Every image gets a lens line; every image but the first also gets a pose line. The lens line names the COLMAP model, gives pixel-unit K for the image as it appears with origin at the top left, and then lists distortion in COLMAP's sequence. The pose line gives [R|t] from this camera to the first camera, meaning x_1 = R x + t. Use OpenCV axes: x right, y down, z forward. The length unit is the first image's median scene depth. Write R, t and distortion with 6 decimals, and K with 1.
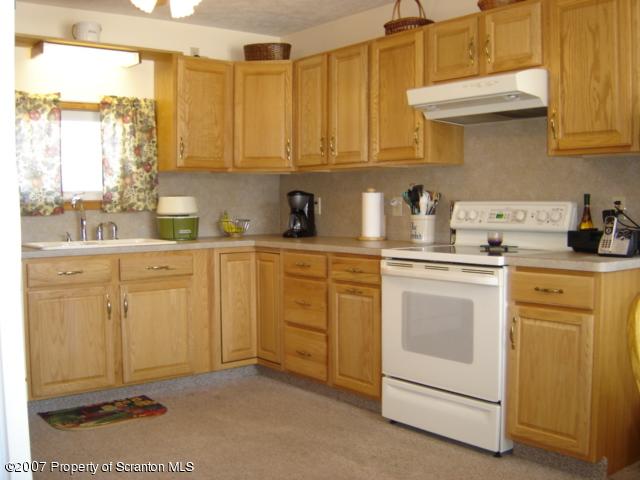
lens RADIAL K [[721.4, 0, 320.0], [0, 721.4, 240.0], [0, 0, 1]] dist [-0.115369, 0.005384]
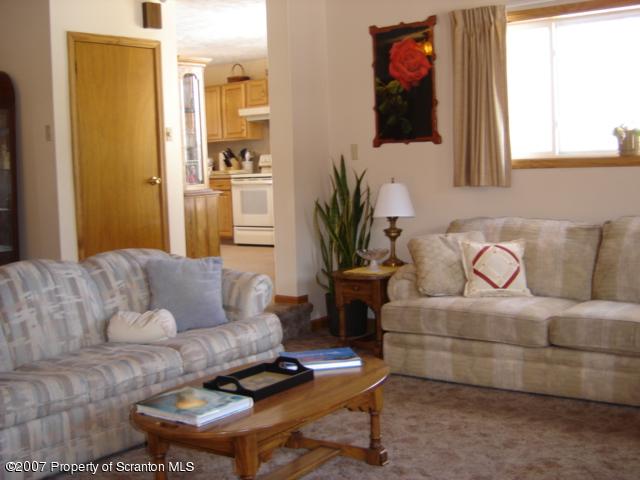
lens RADIAL K [[816.6, 0, 320.0], [0, 816.6, 240.0], [0, 0, 1]] dist [-0.000209, -0.001741]
pose [[0.973261, -0.045580, 0.225133, -0.137148], [0.041205, 0.998860, 0.024093, 0.096864], [-0.225974, -0.014172, 0.974030, -0.956829]]
